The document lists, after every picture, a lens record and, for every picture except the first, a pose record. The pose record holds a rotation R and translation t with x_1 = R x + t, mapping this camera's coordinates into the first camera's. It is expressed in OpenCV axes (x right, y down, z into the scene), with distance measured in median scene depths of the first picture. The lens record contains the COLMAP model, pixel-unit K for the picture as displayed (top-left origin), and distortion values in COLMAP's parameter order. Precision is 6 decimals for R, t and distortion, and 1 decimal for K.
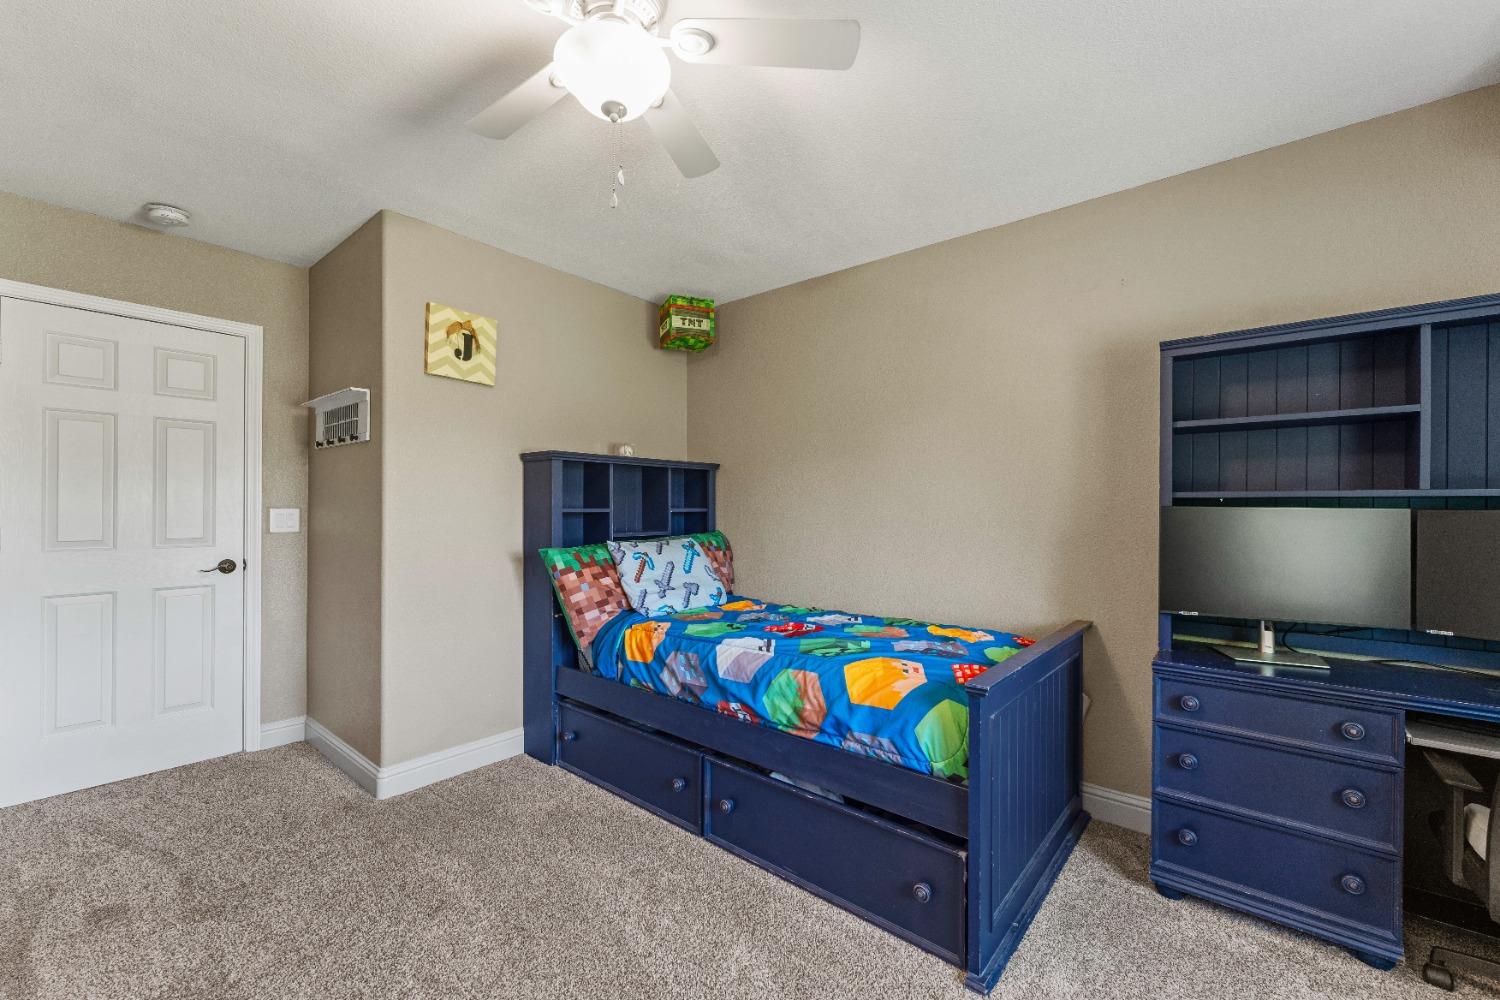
lens RADIAL K [[606.0, 0, 749.3], [0, 606.0, 506.2], [0, 0, 1]] dist [0.000365, -0.000038]
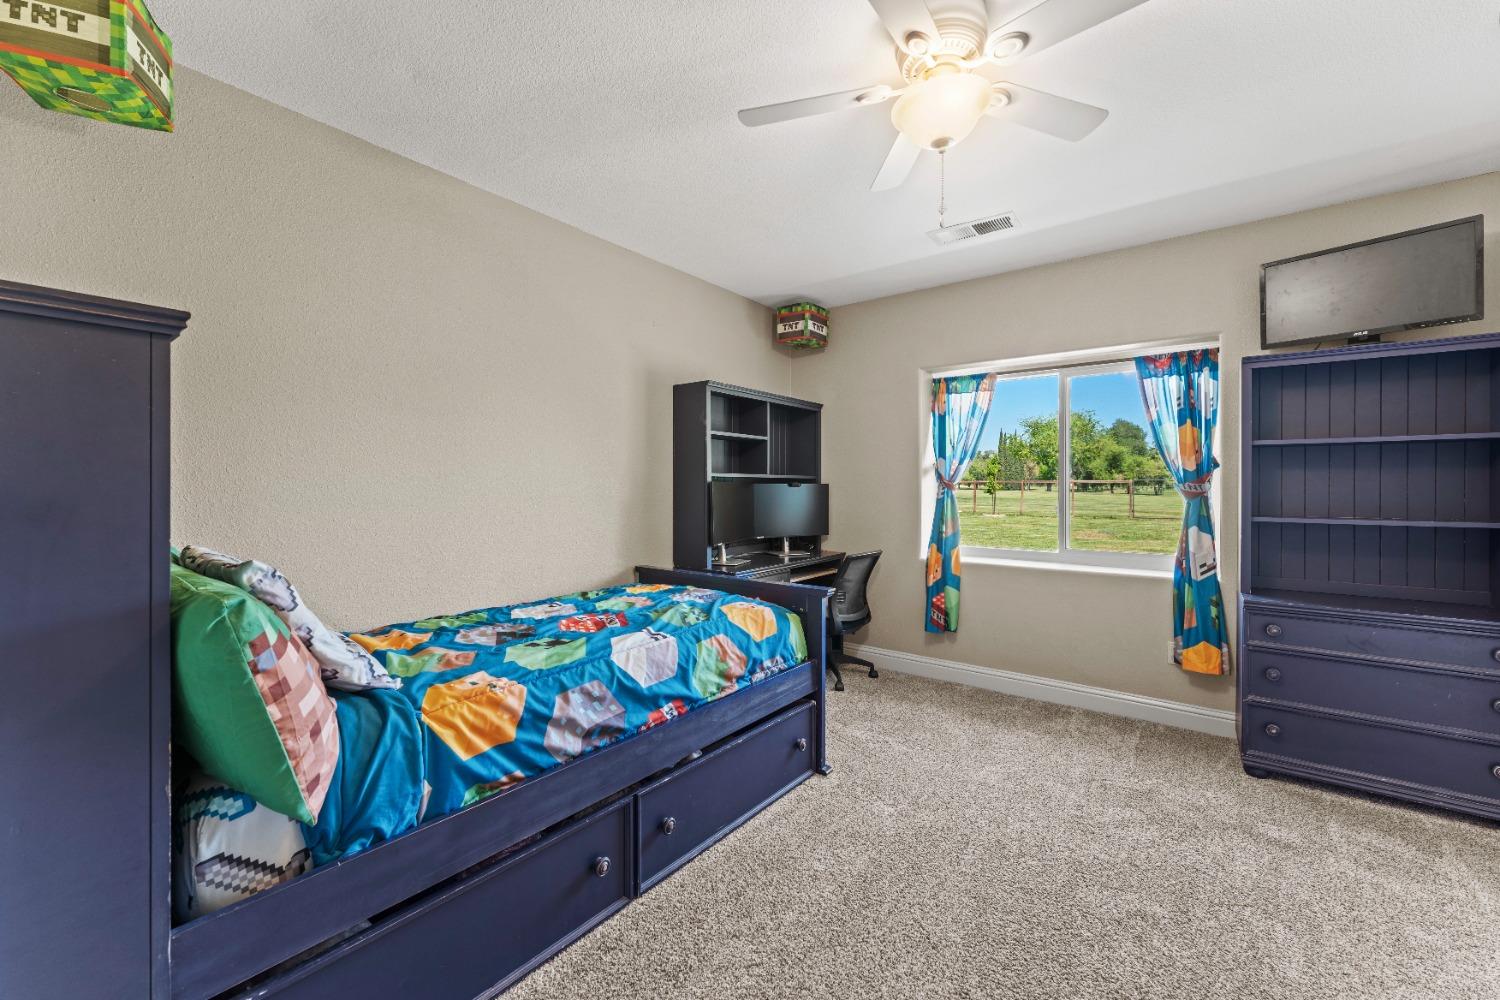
lens RADIAL K [[598.0, 0, 750.0], [0, 598.0, 500.0], [0, 0, 1]] dist [-0.000242, 0.000181]
pose [[-0.031256, -0.028767, 0.999097, -0.892214], [0.000539, 0.999585, 0.028797, 0.006612], [-0.999511, 0.001439, -0.031228, 0.924877]]
